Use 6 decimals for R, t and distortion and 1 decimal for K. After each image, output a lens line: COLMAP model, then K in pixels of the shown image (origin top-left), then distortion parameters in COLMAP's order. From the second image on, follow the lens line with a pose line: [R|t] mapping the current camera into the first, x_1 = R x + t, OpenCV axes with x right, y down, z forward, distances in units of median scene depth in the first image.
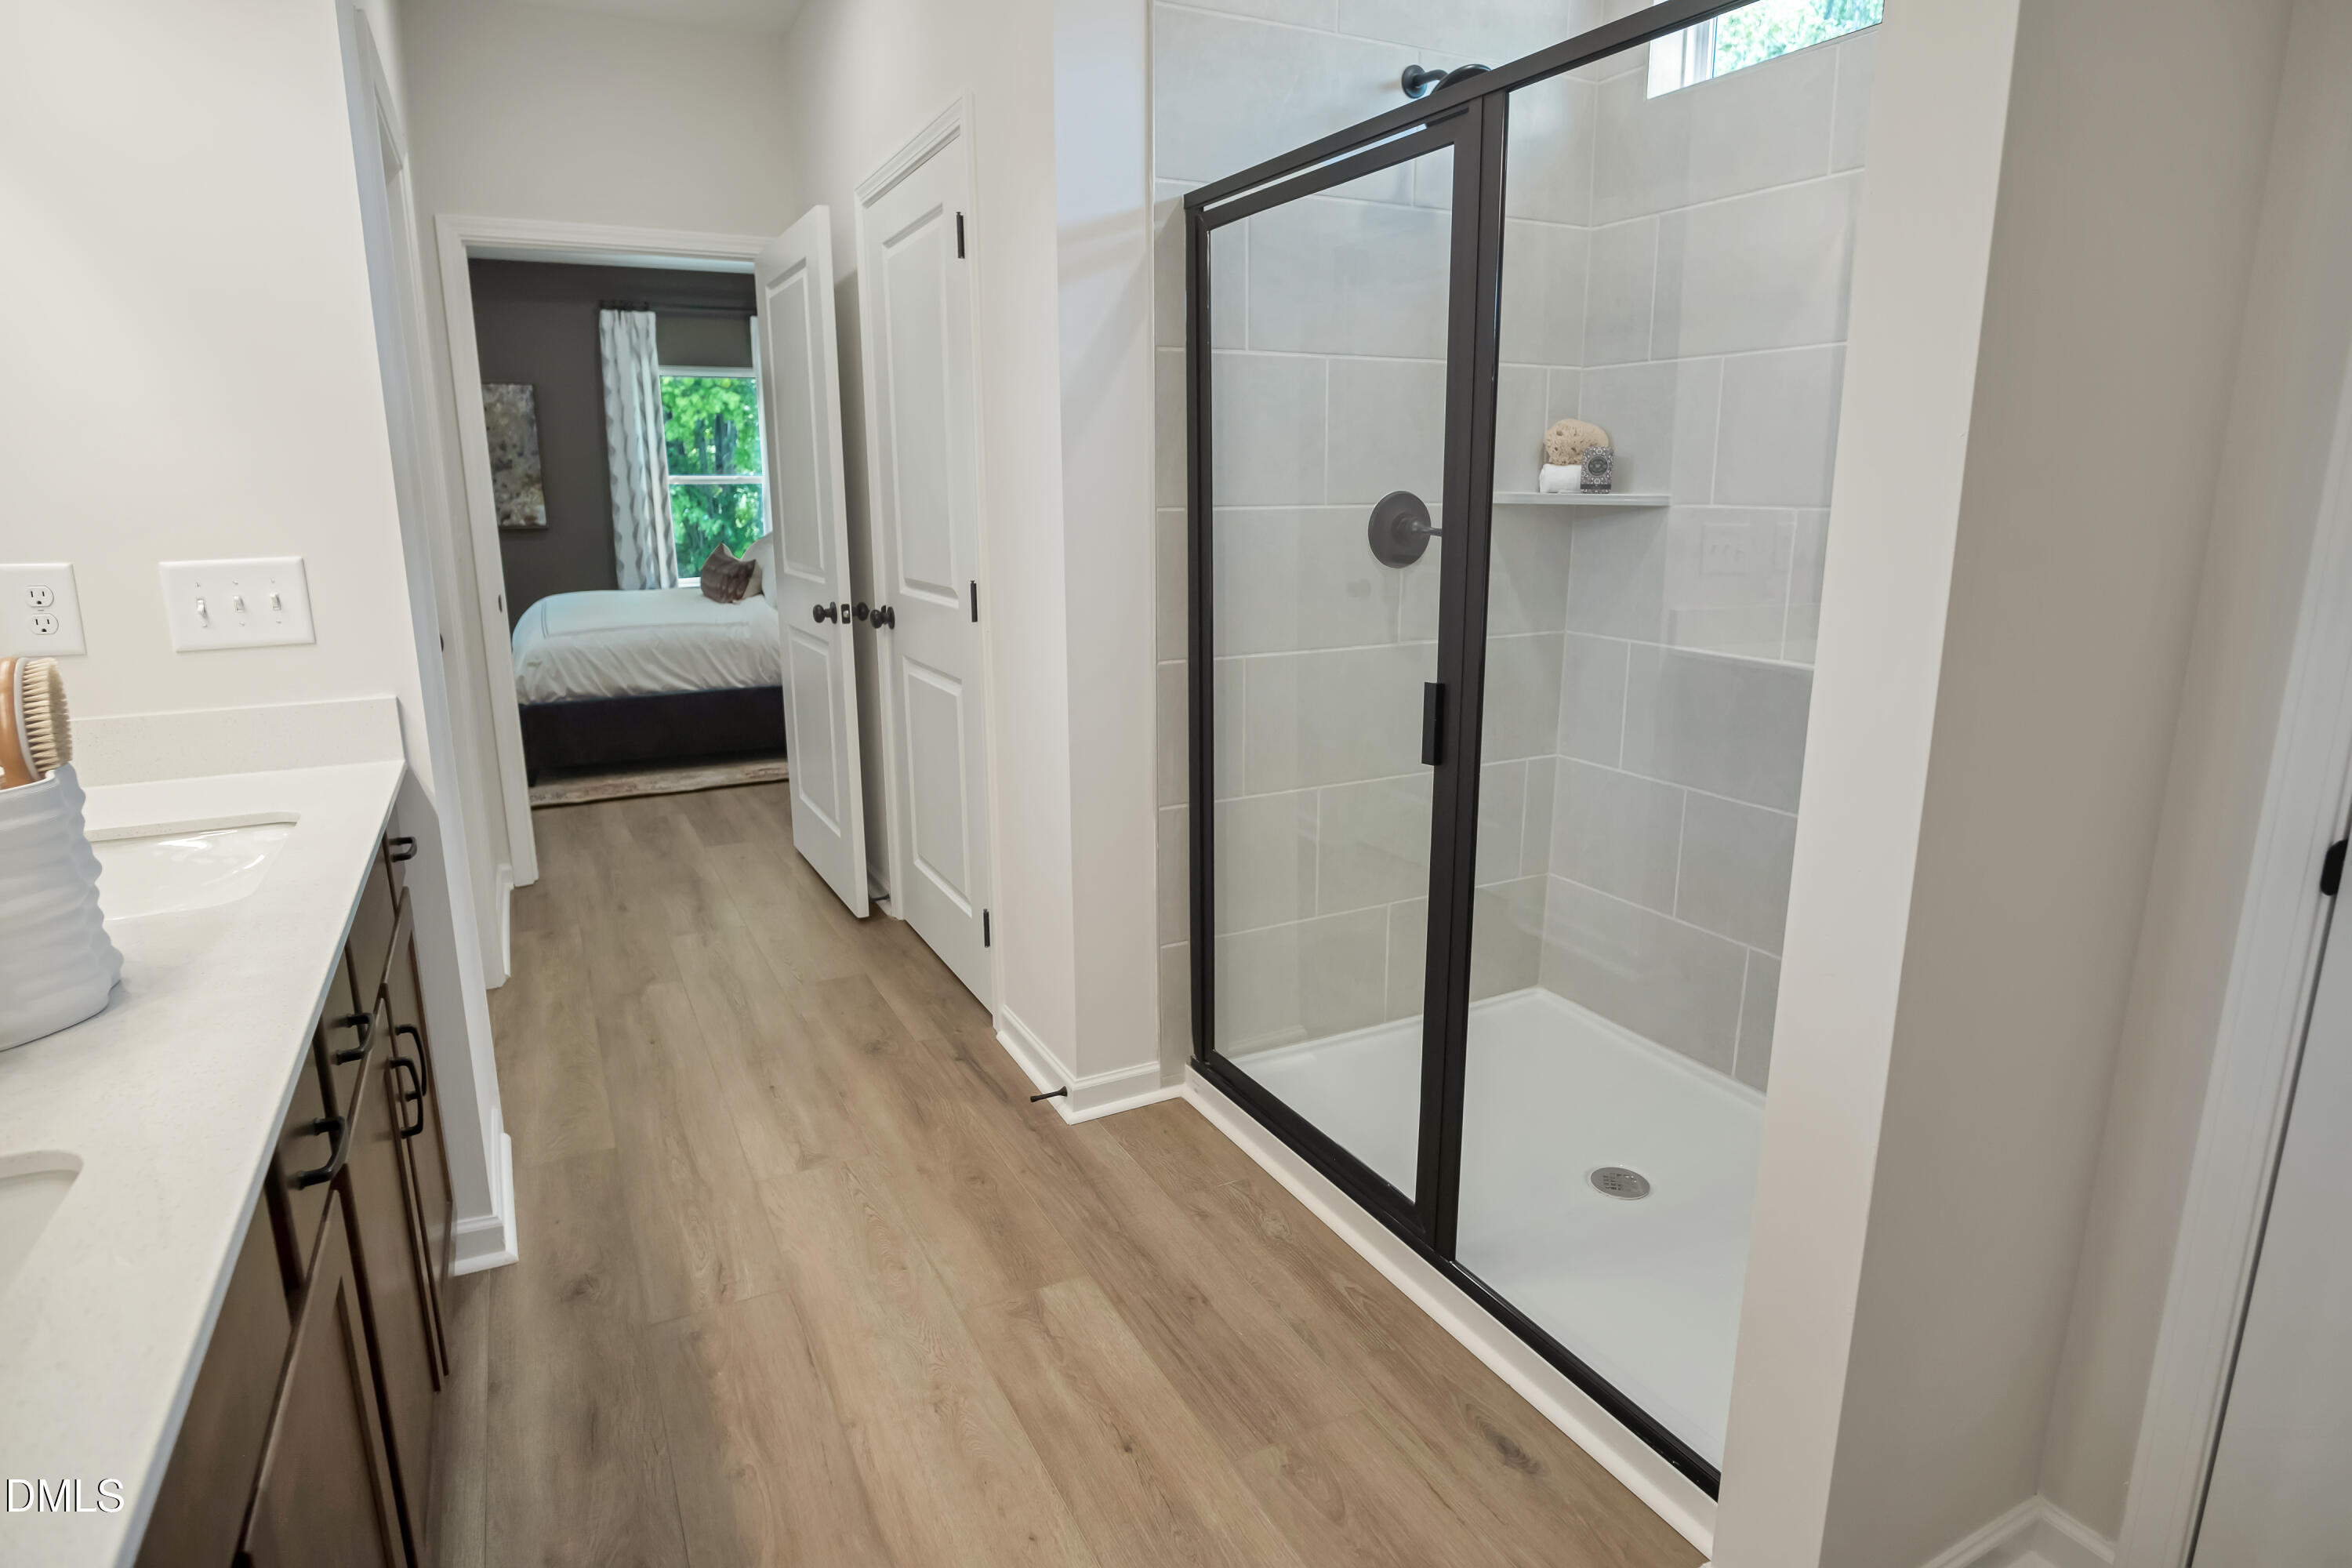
lens RADIAL K [[1272.4, 0, 1160.8], [0, 1272.4, 767.9], [0, 0, 1]] dist [-0.023853, 0.000966]
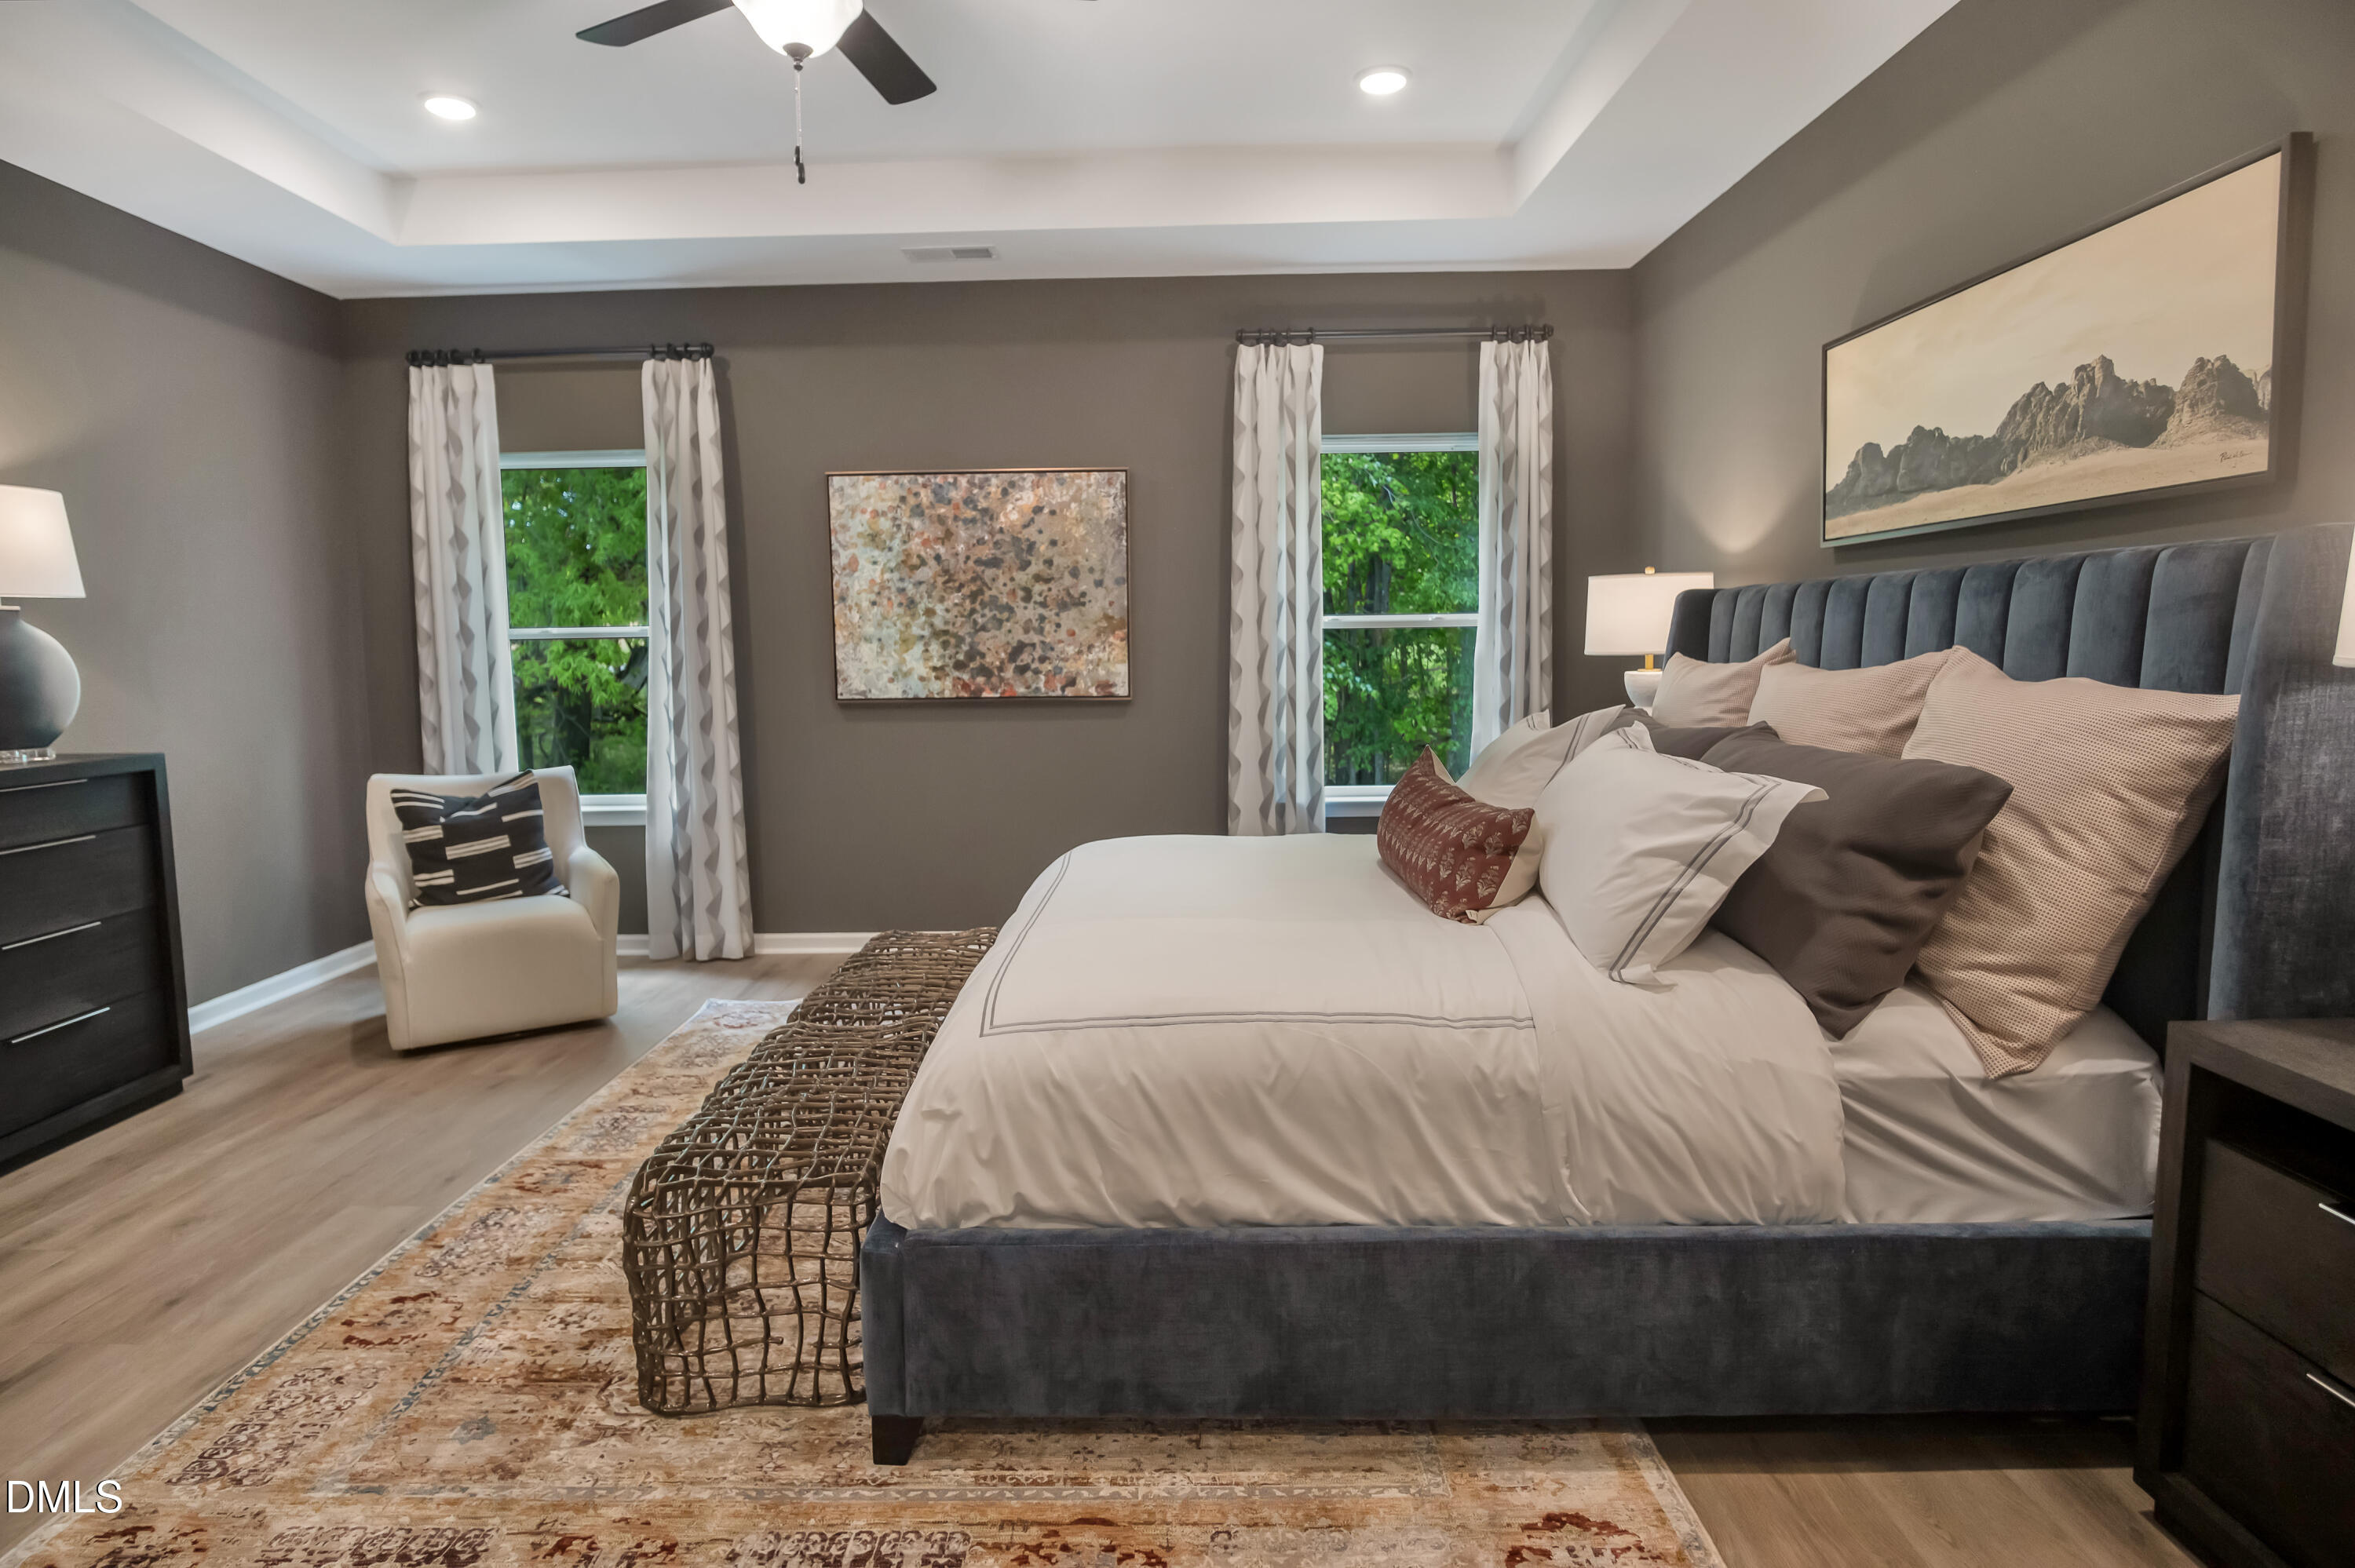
lens RADIAL K [[1273.8, 0, 1162.3], [0, 1273.8, 767.8], [0, 0, 1]] dist [-0.023853, 0.000966]
pose [[0.888787, 0.040364, -0.456540, -0.590959], [-0.094845, 0.990750, -0.097048, -0.312783], [0.448400, 0.129555, 0.884394, 1.466210]]
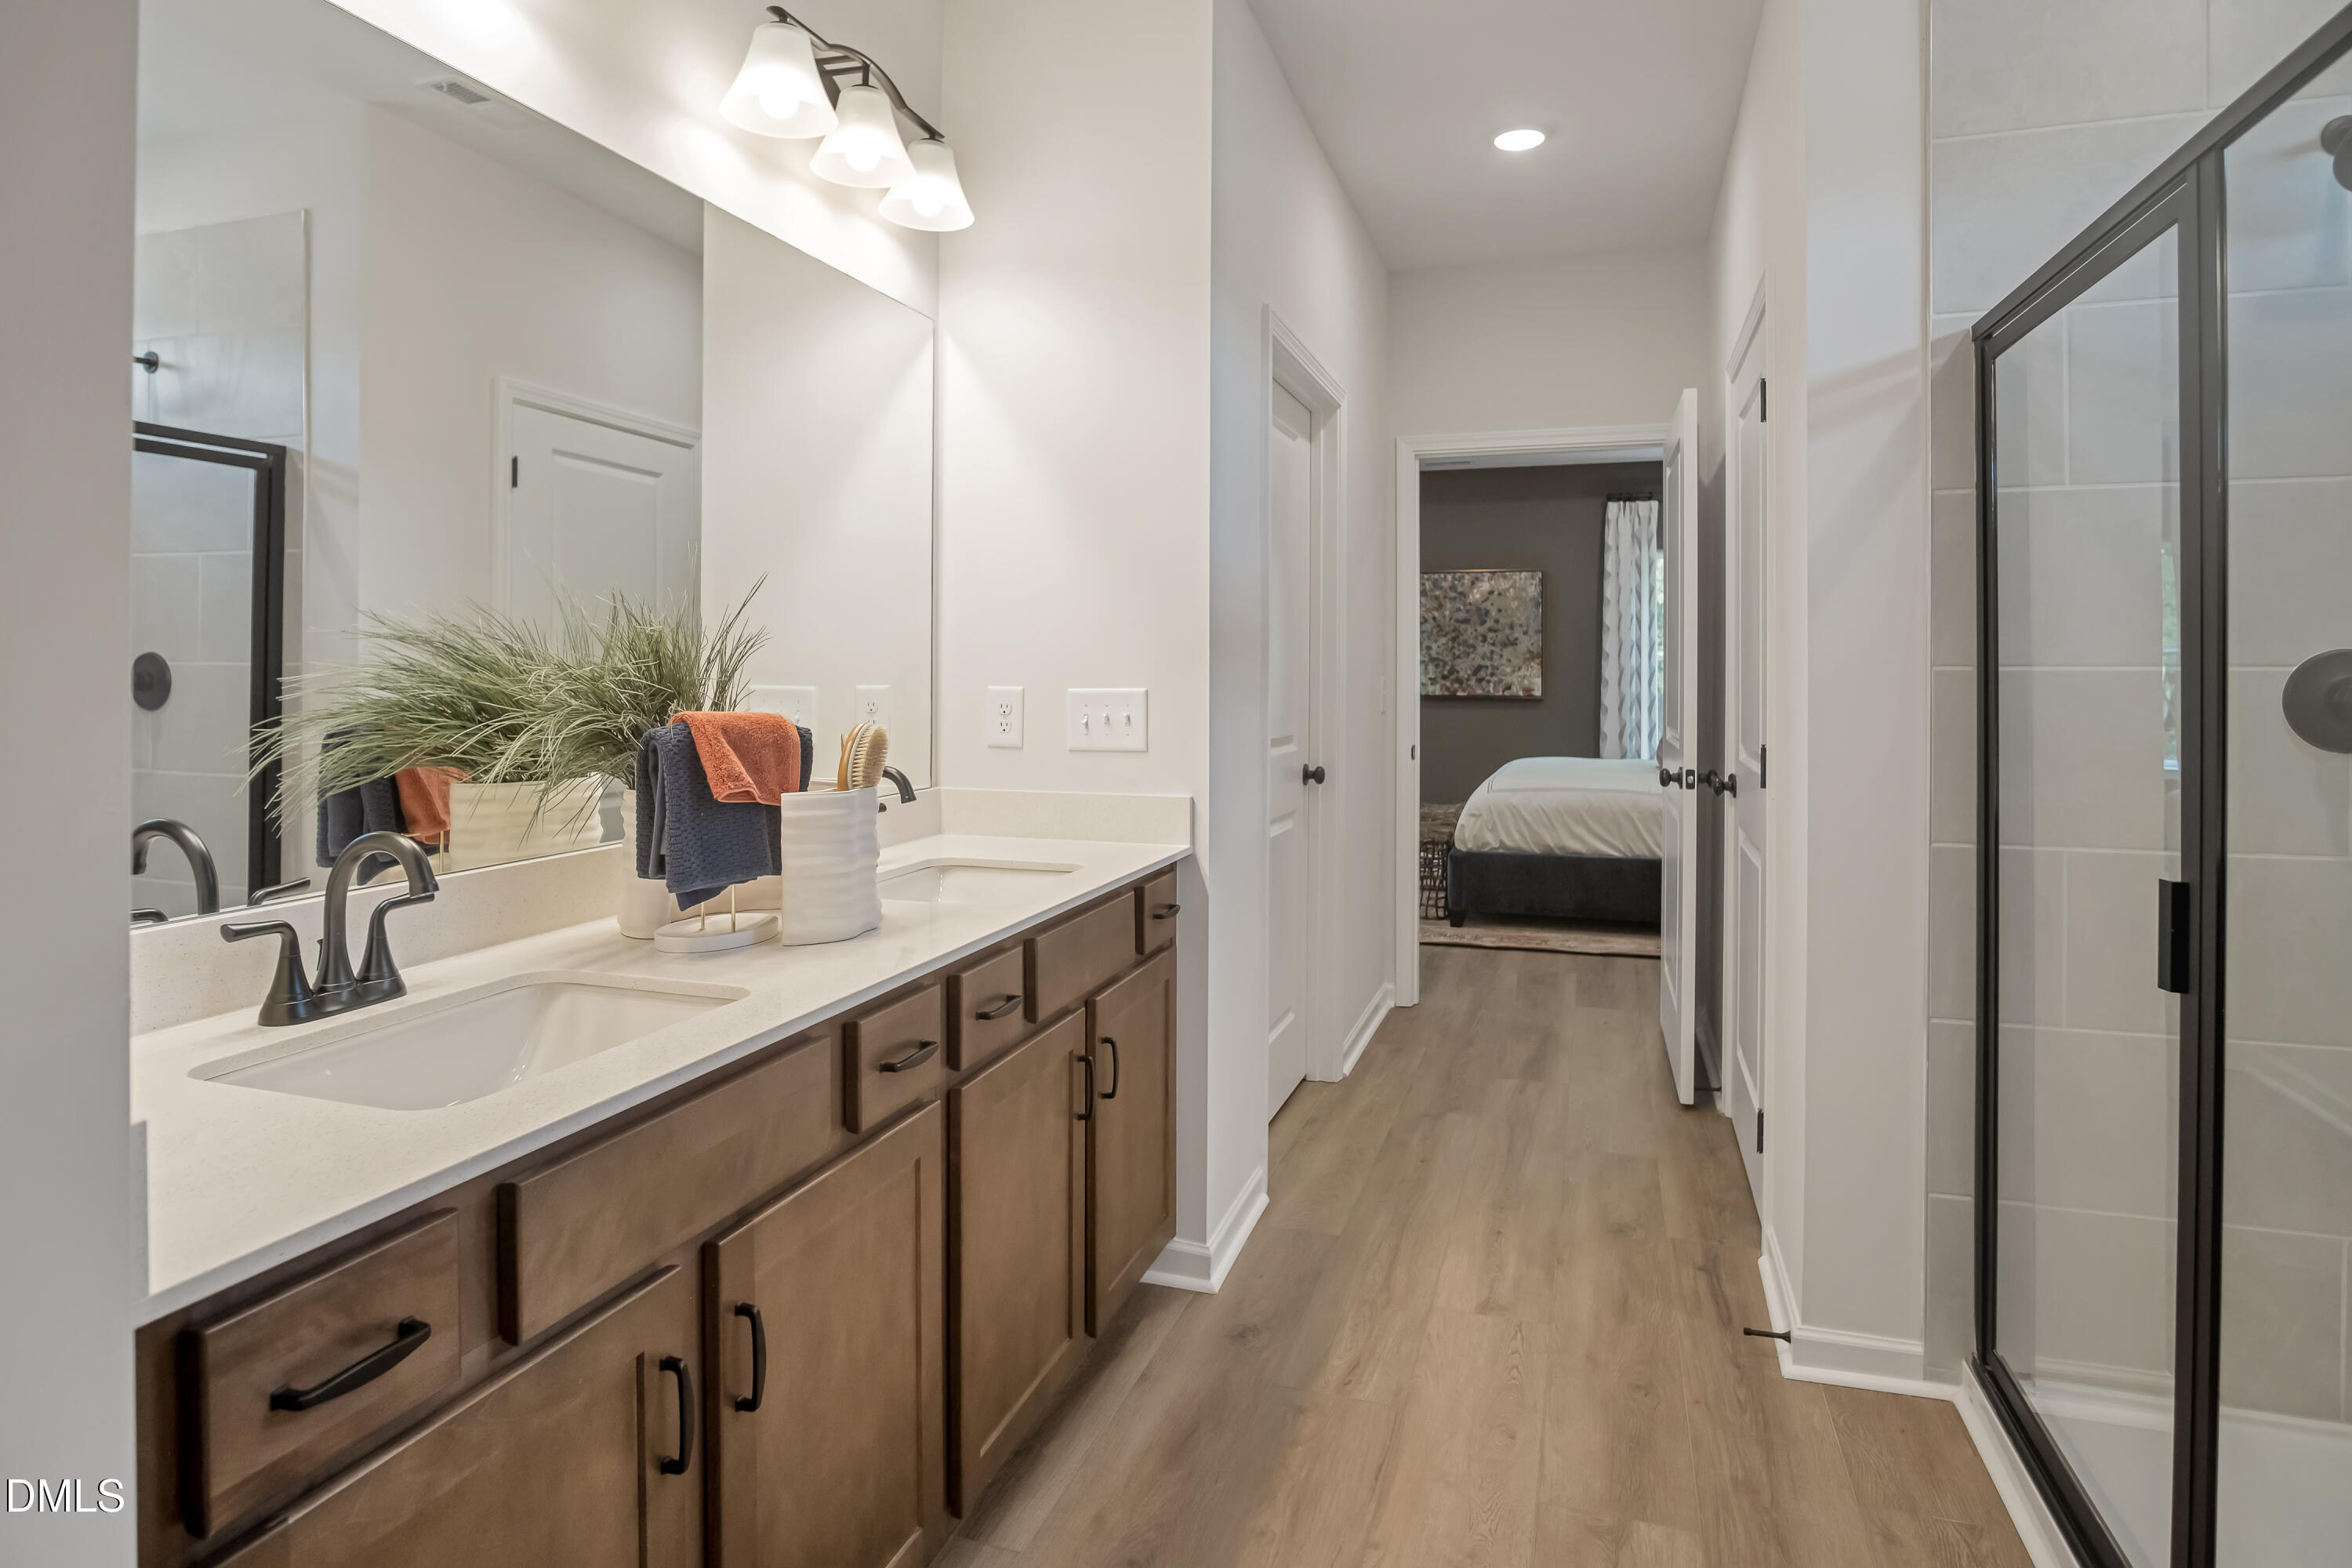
lens RADIAL K [[1297.2, 0, 1170.8], [0, 1297.2, 673.9], [0, 0, 1]] dist [-0.015694, 0.001160]
pose [[0.708422, 0.009646, -0.705723, 0.231595], [-0.160753, 0.975831, -0.148029, 0.015499], [0.687239, 0.218314, 0.692851, 0.021253]]
